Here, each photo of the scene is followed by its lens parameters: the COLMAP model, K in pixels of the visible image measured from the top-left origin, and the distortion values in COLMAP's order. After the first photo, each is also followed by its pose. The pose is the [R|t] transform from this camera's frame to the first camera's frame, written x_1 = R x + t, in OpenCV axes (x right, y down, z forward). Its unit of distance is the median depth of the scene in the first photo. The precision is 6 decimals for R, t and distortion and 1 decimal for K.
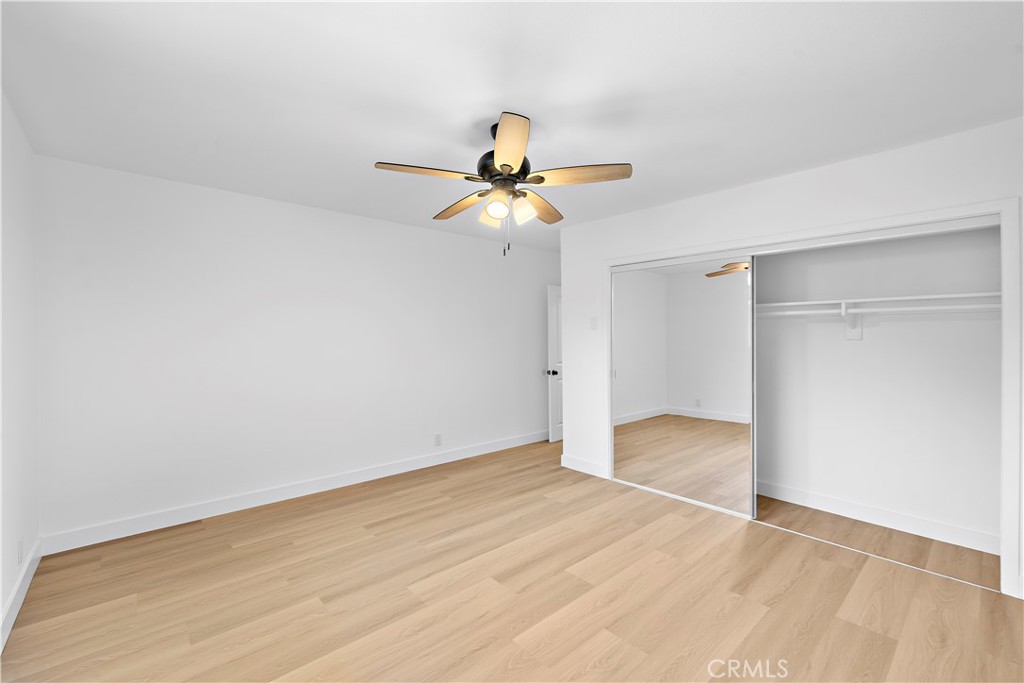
lens RADIAL K [[430.3, 0, 510.2], [0, 430.3, 337.8], [0, 0, 1]] dist [0.001734, 0.000057]
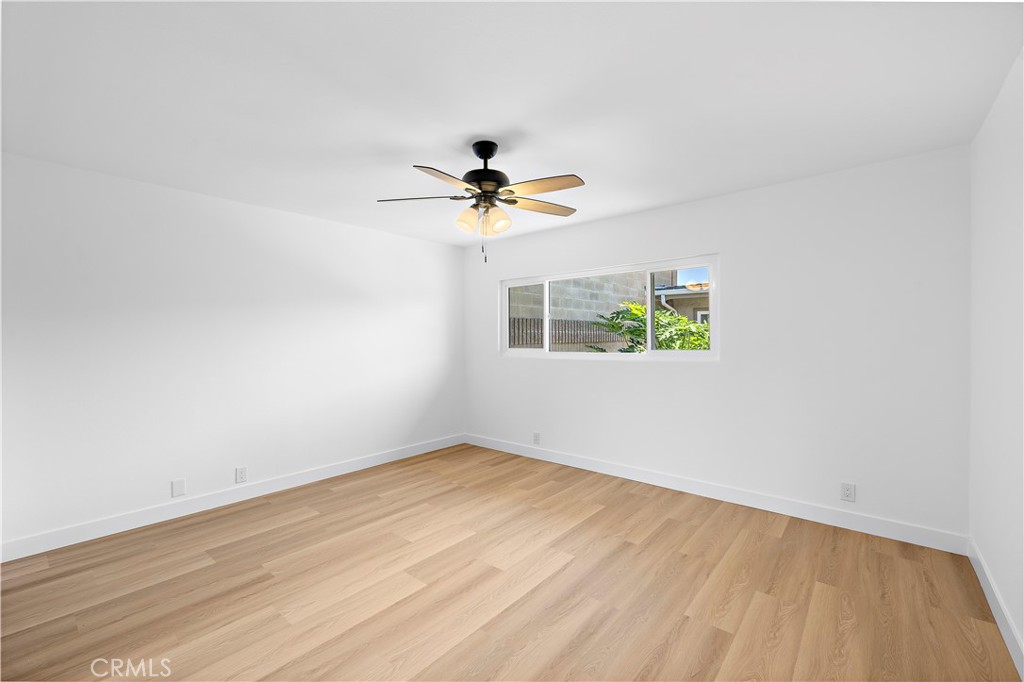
lens RADIAL K [[430.3, 0, 510.2], [0, 430.3, 337.3], [0, 0, 1]] dist [0.001734, 0.000057]
pose [[-0.989666, 0.007313, -0.143209, 0.080947], [0.007036, 0.999972, 0.002440, 0.002645], [0.143222, 0.001407, -0.989690, 2.014629]]
